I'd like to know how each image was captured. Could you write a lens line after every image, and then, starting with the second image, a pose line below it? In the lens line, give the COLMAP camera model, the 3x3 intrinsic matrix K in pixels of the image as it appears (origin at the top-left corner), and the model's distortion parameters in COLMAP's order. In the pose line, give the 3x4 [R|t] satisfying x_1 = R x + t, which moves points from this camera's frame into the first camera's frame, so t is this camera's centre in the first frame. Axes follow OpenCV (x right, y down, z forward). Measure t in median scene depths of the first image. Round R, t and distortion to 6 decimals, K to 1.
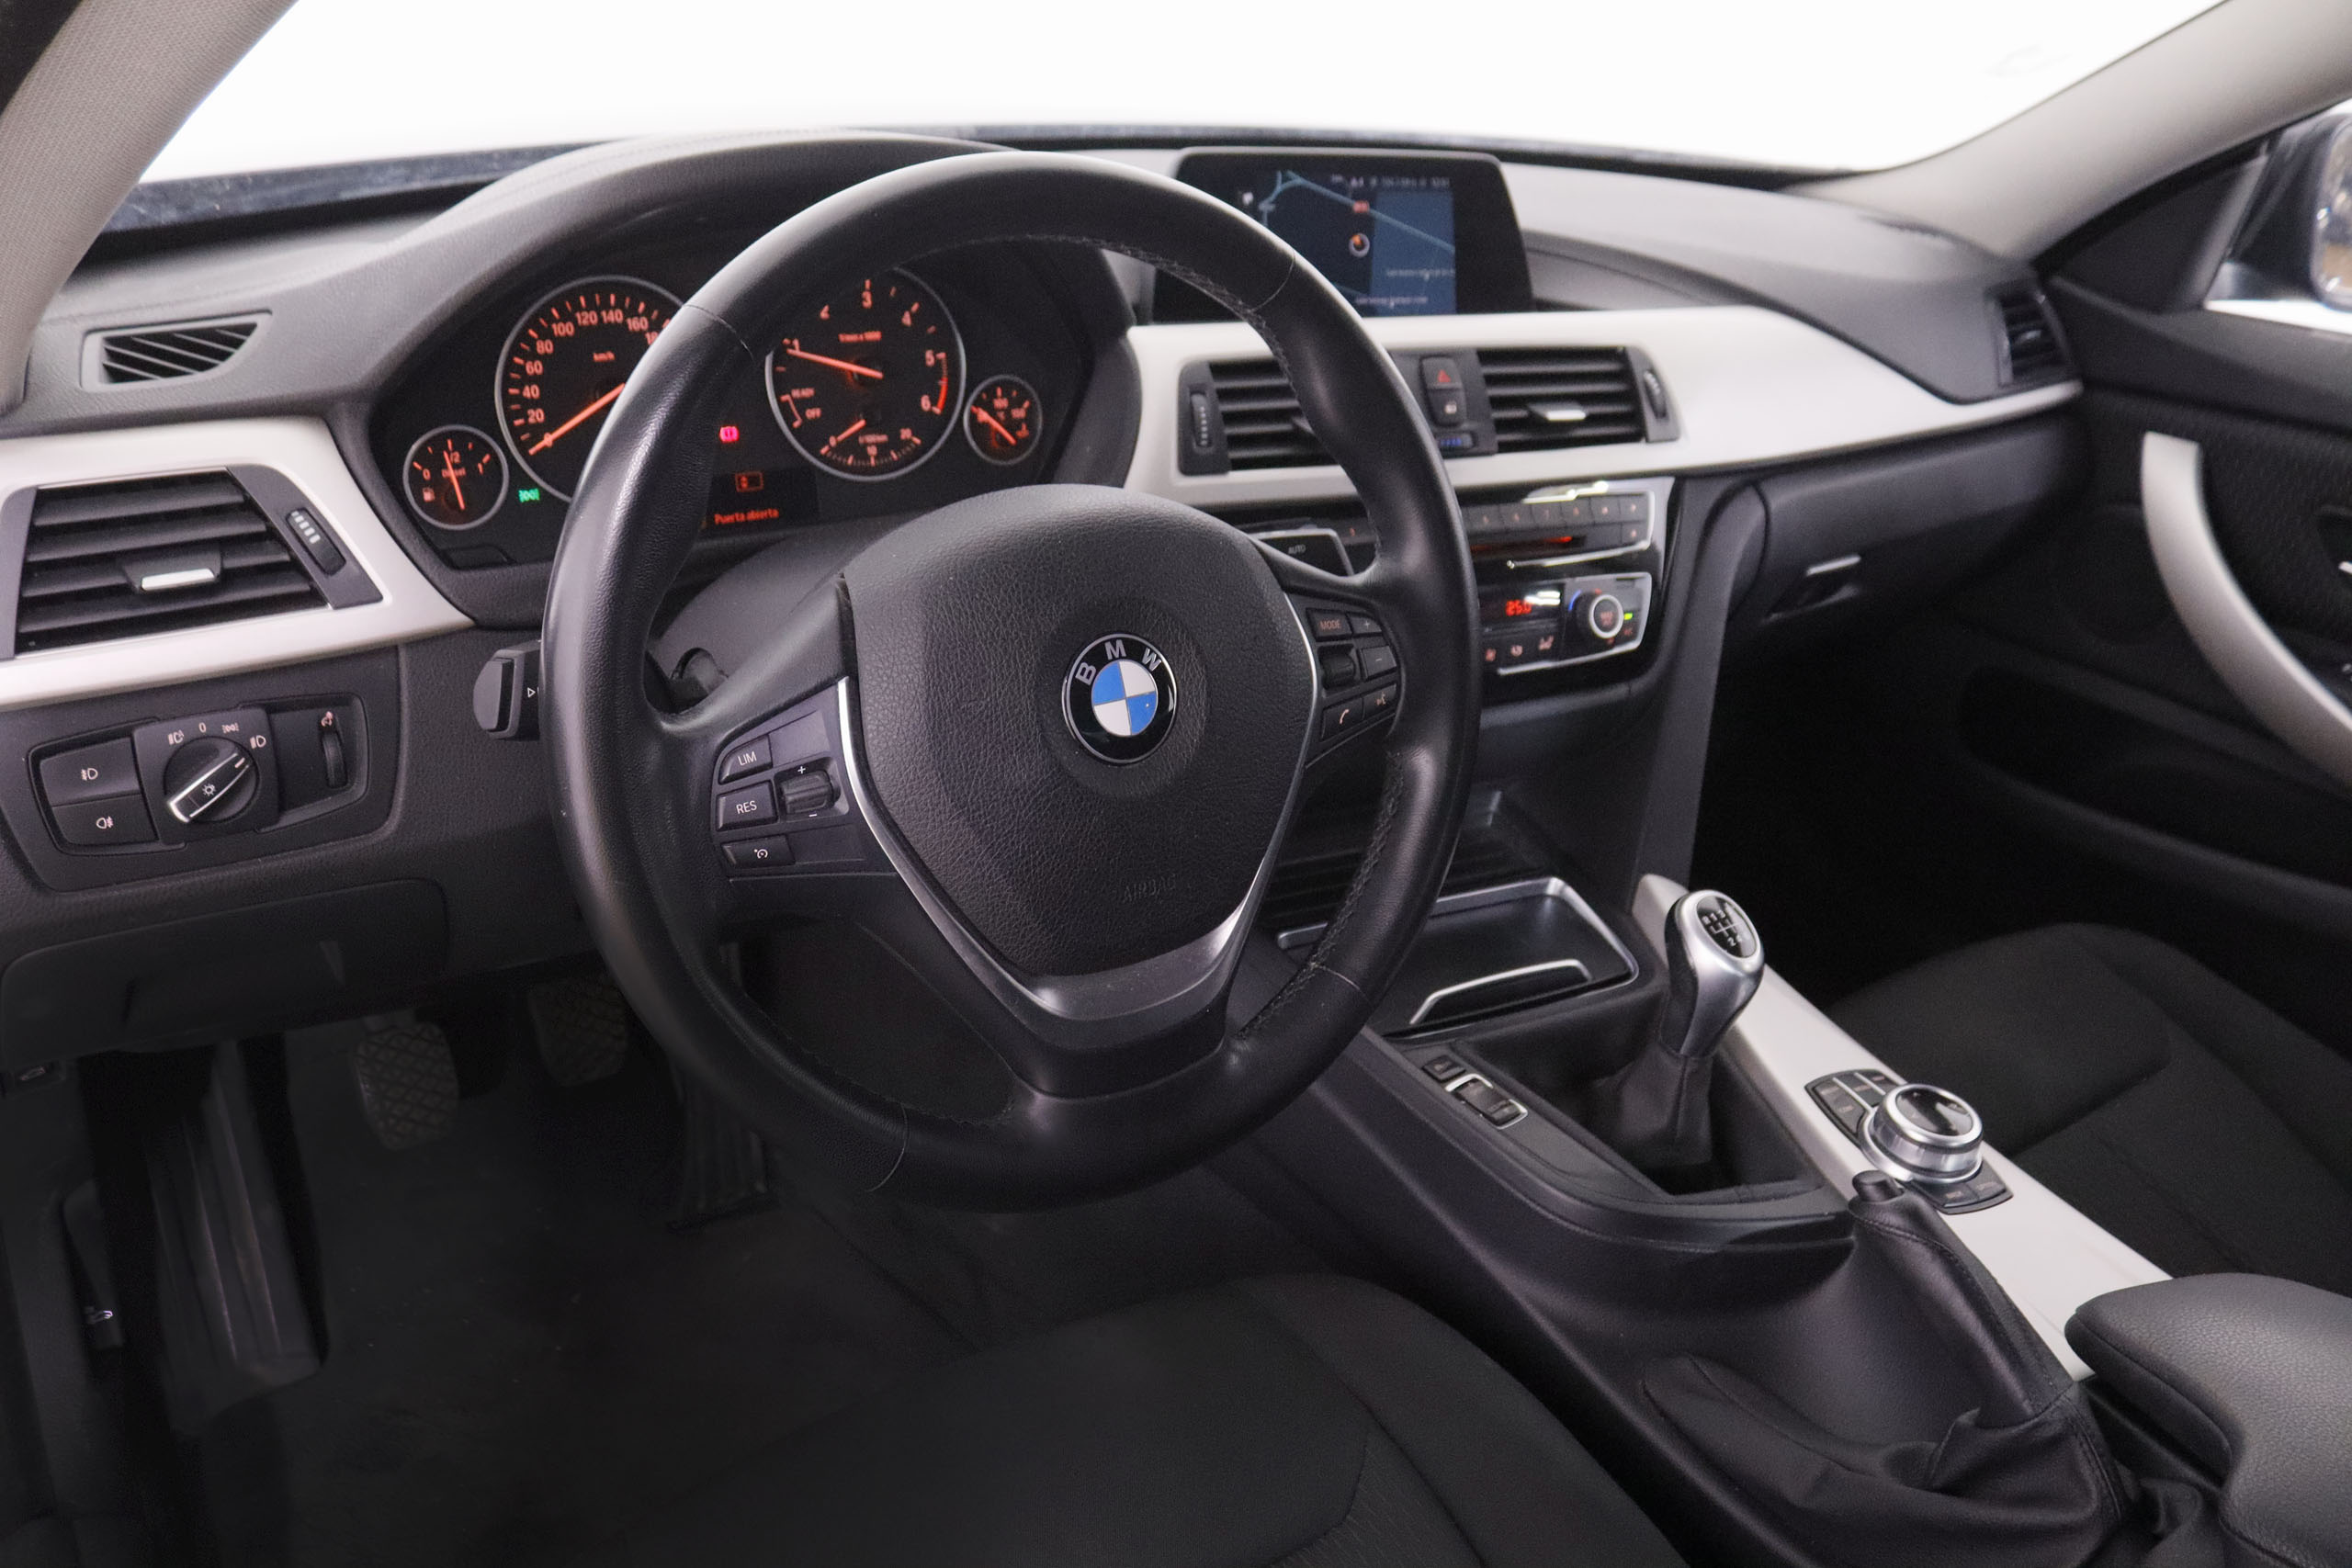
lens RADIAL K [[2021.6, 0, 1176.0], [0, 2021.6, 784.0], [0, 0, 1]] dist [-0.187762, 0.200892]
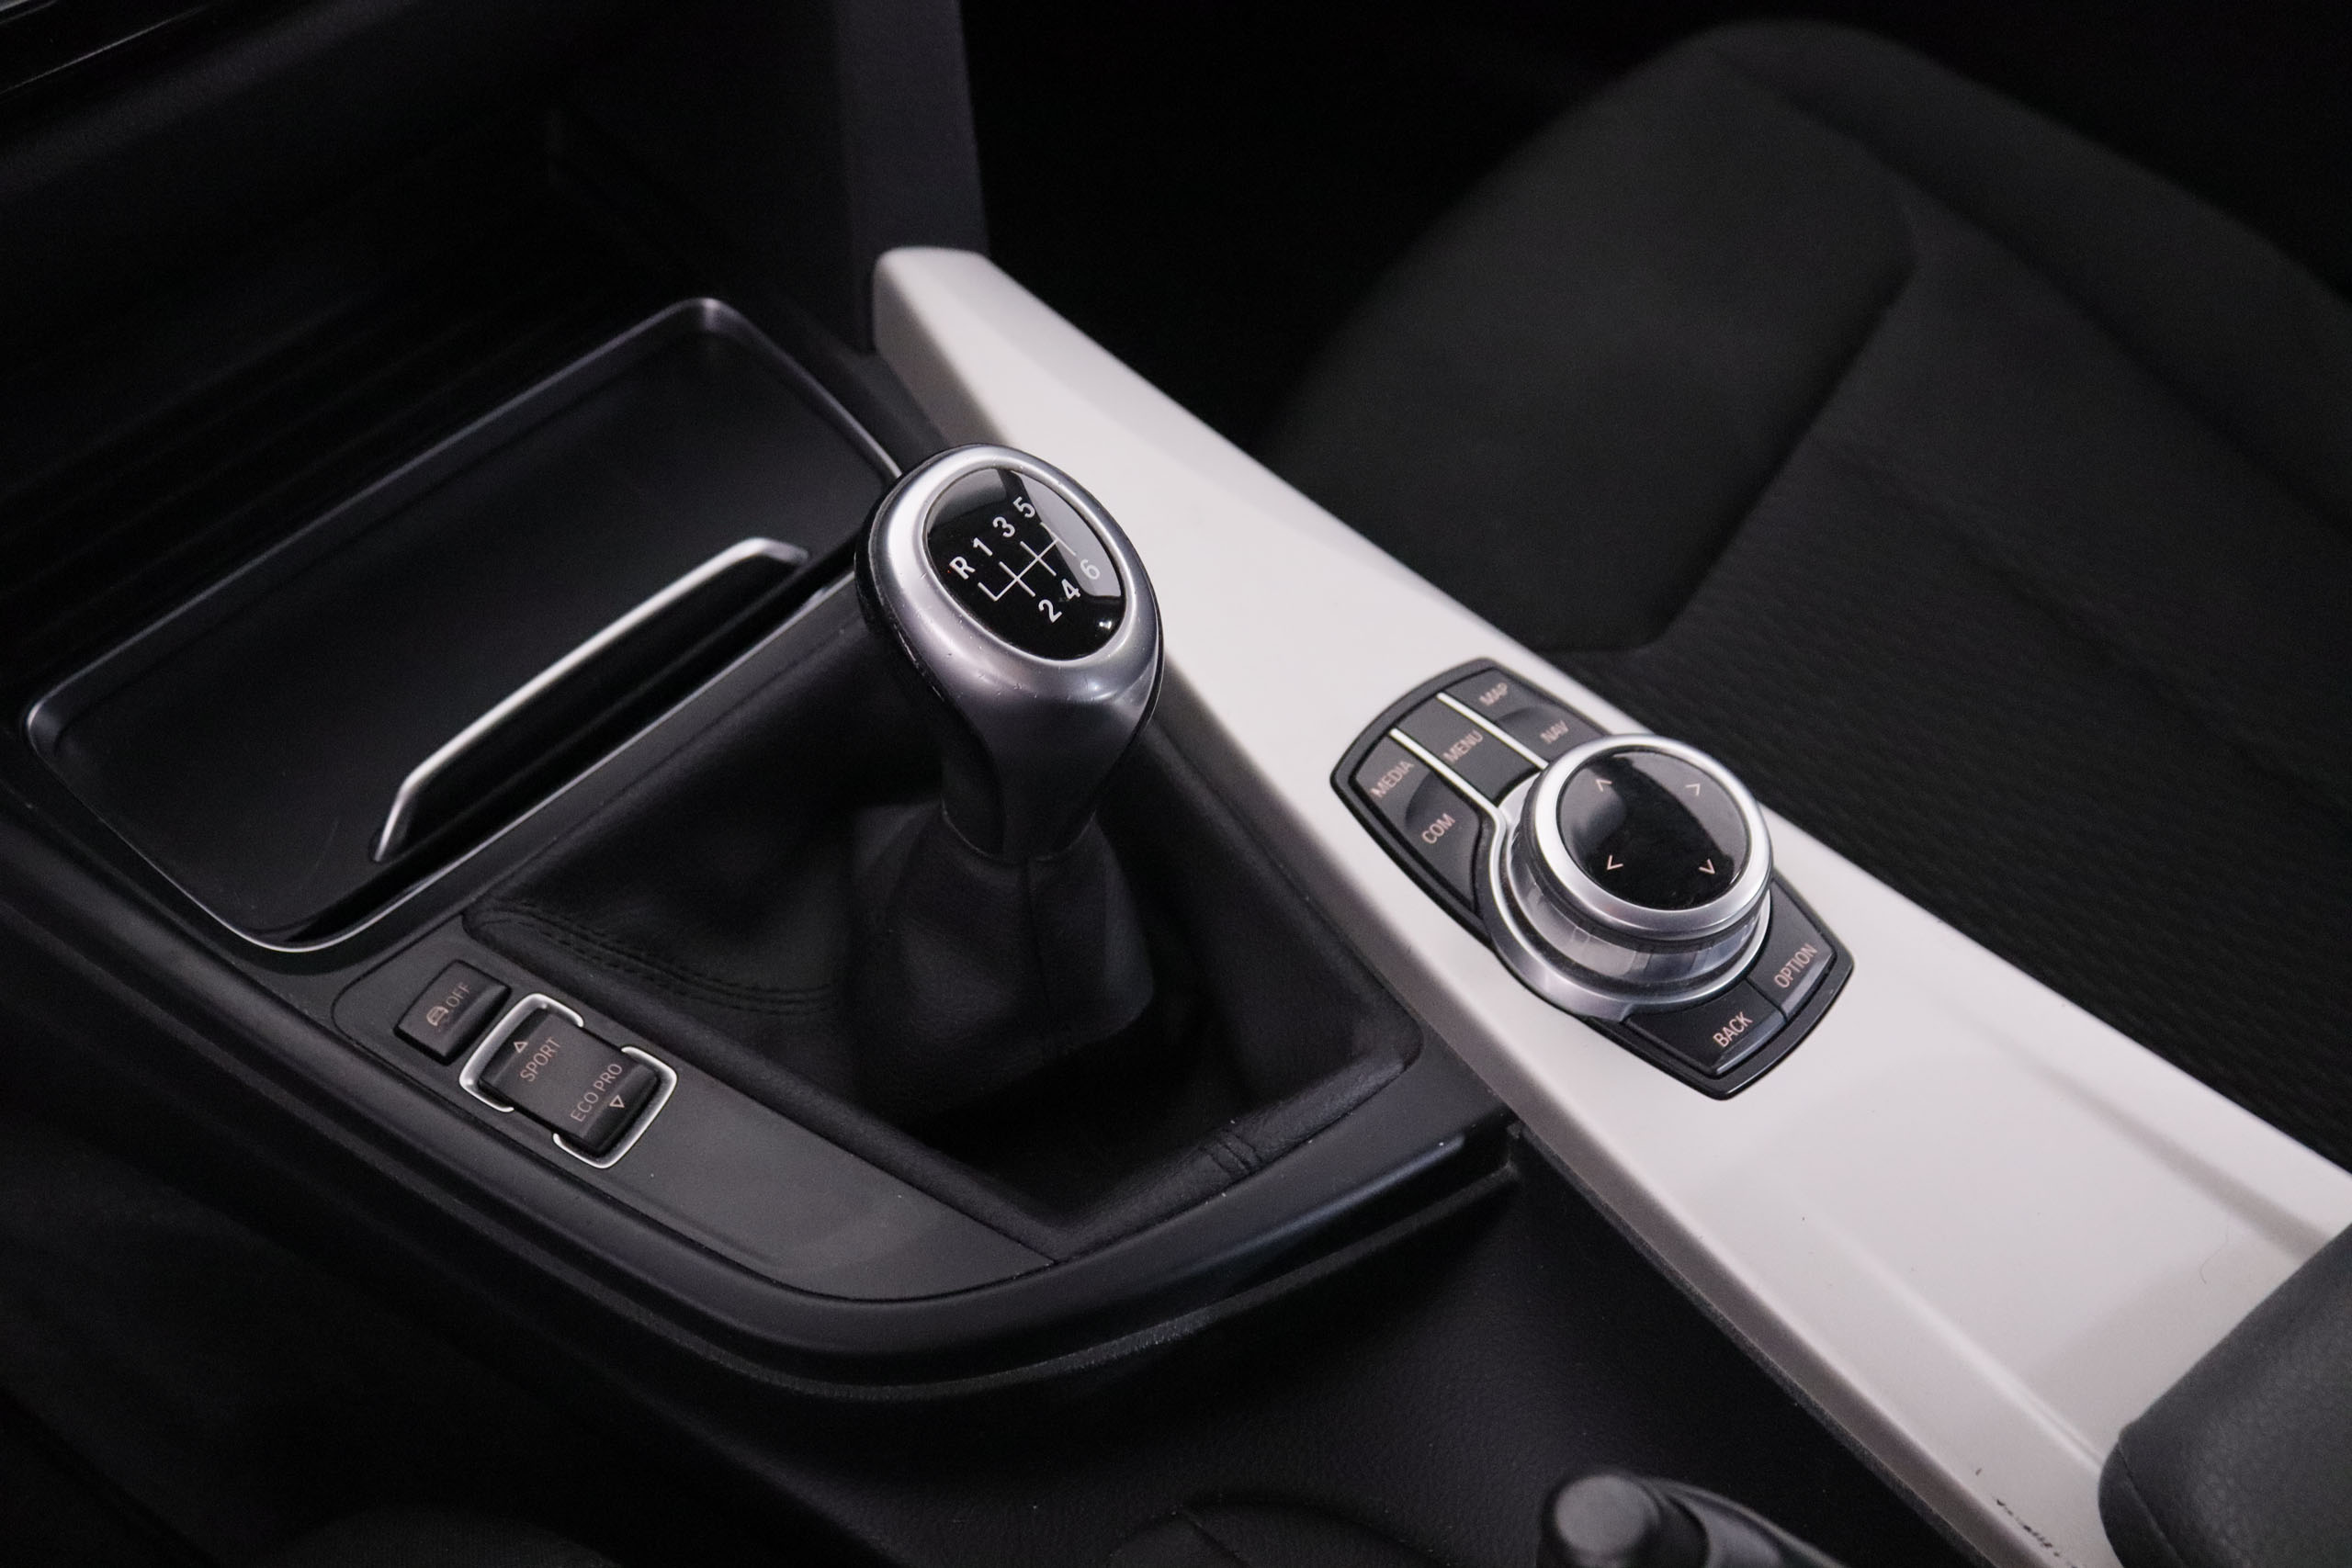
lens RADIAL K [[2021.6, 0, 1176.0], [0, 2021.6, 784.0], [0, 0, 1]] dist [-0.187762, 0.200892]
pose [[0.939987, -0.307647, 0.147572, 0.226188], [0.210587, 0.863372, 0.458522, -0.046237], [-0.268473, -0.399928, 0.876345, 0.642550]]
